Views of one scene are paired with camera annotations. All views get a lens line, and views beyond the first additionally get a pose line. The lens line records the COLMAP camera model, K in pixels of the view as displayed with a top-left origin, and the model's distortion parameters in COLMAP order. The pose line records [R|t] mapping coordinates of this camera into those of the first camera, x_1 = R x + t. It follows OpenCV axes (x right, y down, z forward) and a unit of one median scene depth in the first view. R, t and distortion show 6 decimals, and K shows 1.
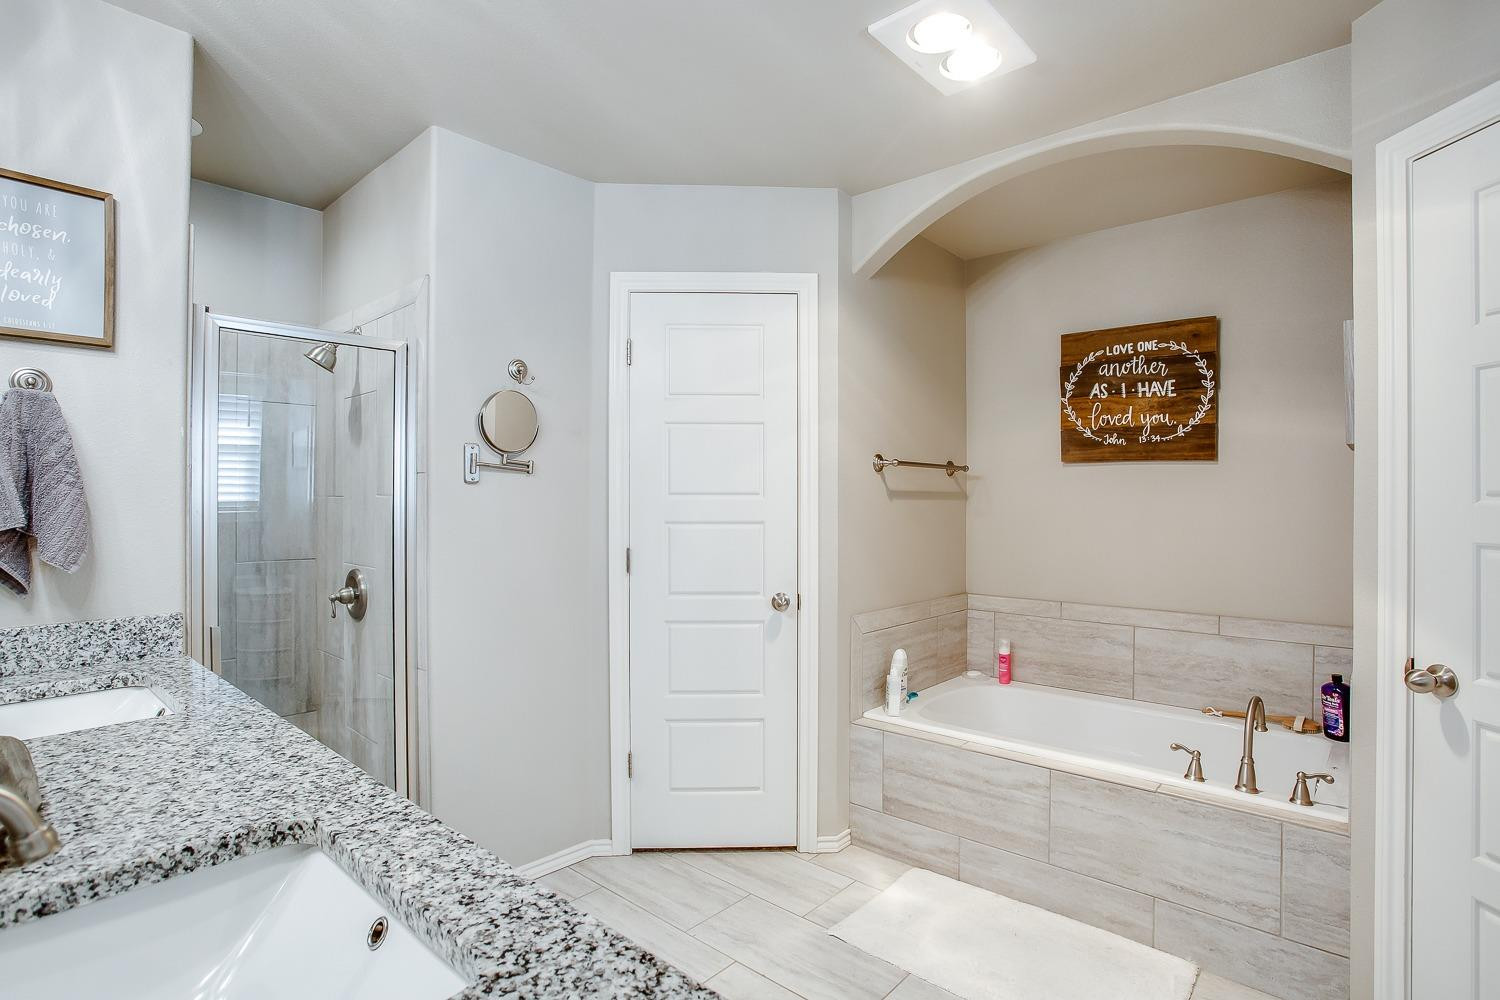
lens RADIAL K [[751.0, 0, 756.4], [0, 751.0, 504.5], [0, 0, 1]] dist [-0.081934, 0.041684]
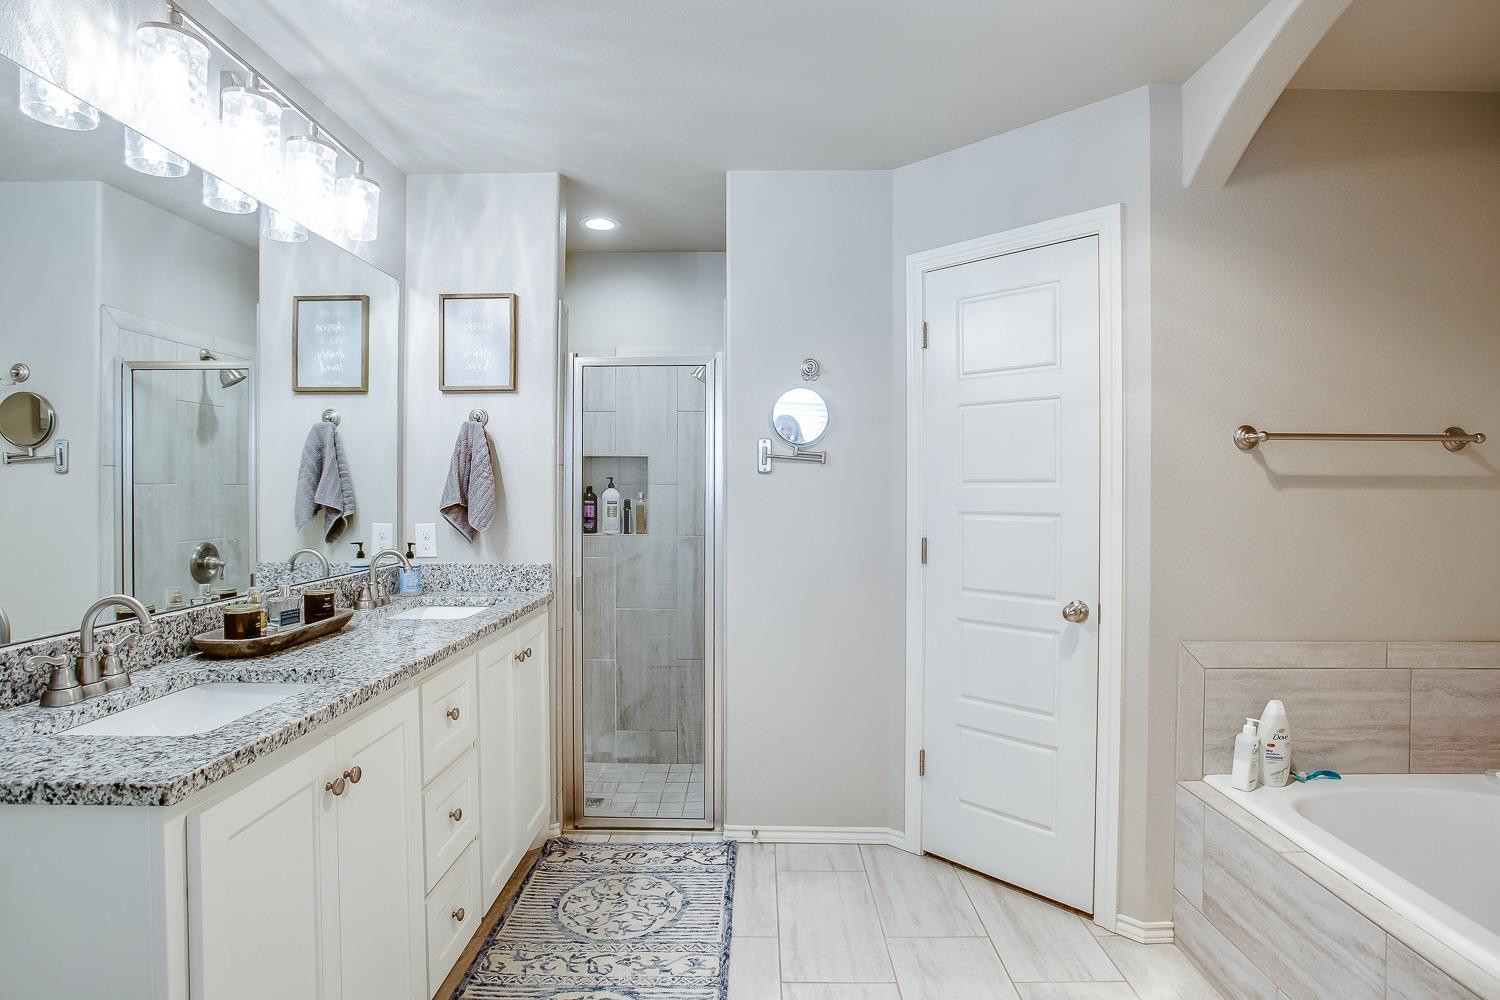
lens RADIAL K [[790.7, 0, 753.6], [0, 790.7, 495.2], [0, 0, 1]] dist [-0.067552, 0.030539]
pose [[0.658271, 0.007131, -0.752747, 0.517344], [-0.005488, 0.999974, 0.004675, -0.000659], [0.752761, 0.001054, 0.658293, 0.190087]]
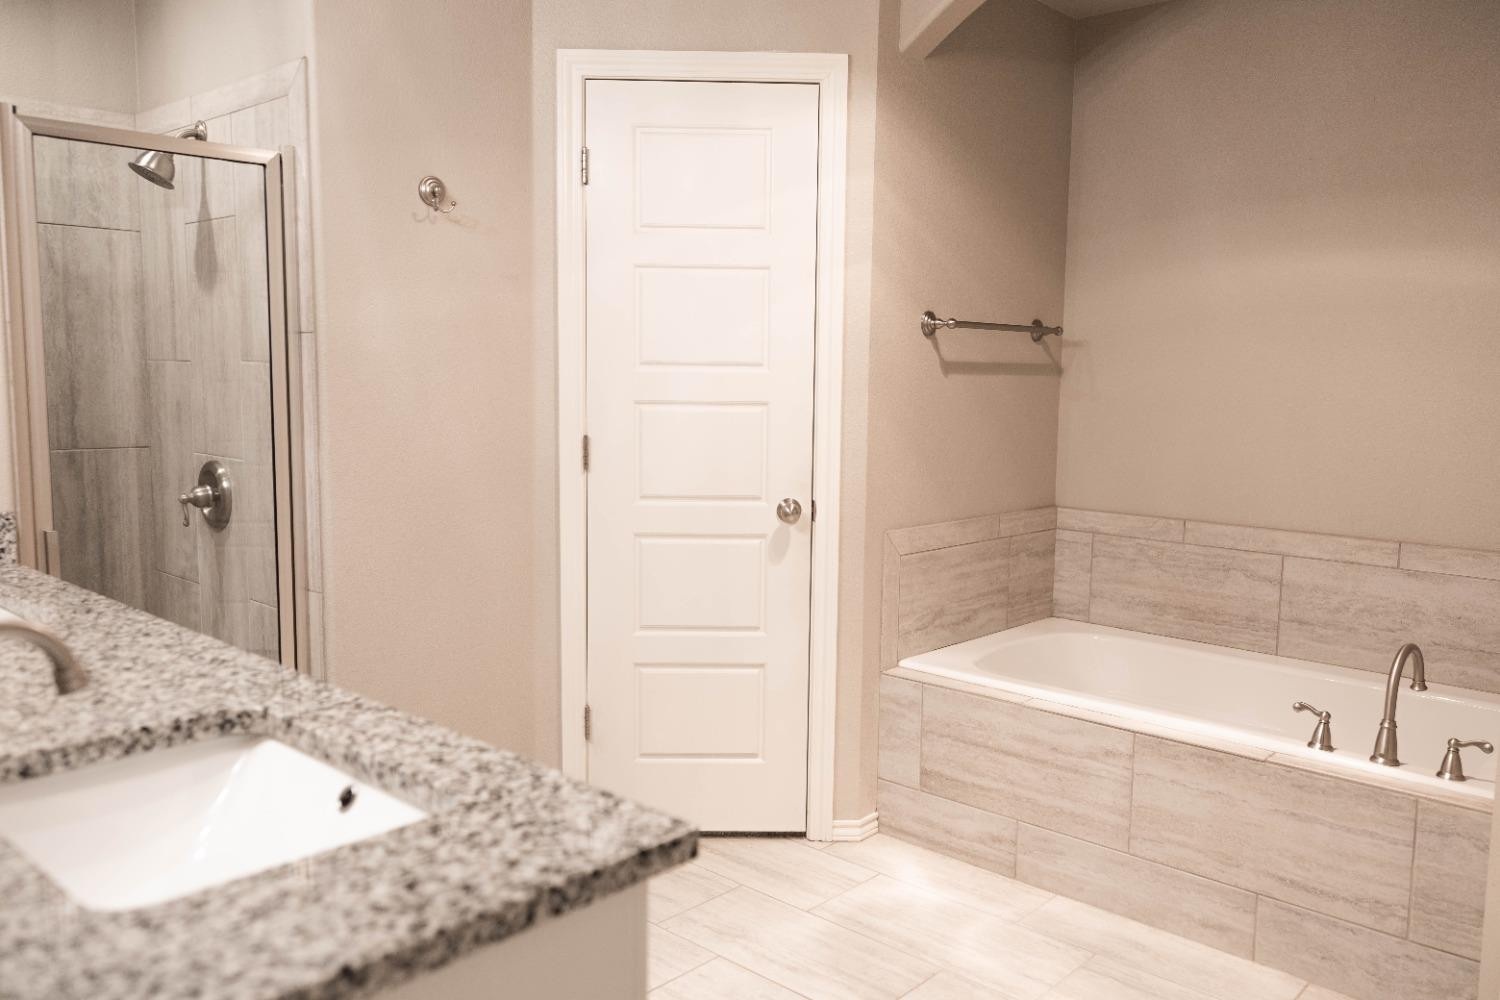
lens RADIAL K [[1174.4, 0, 770.2], [0, 1174.4, 502.0], [0, 0, 1]] dist [0.009921, -0.001340]
pose [[0.999861, 0.013228, -0.010128, 0.029515], [-0.012049, 0.993998, 0.108736, -0.007016], [0.011506, -0.108599, 0.994019, -0.191768]]
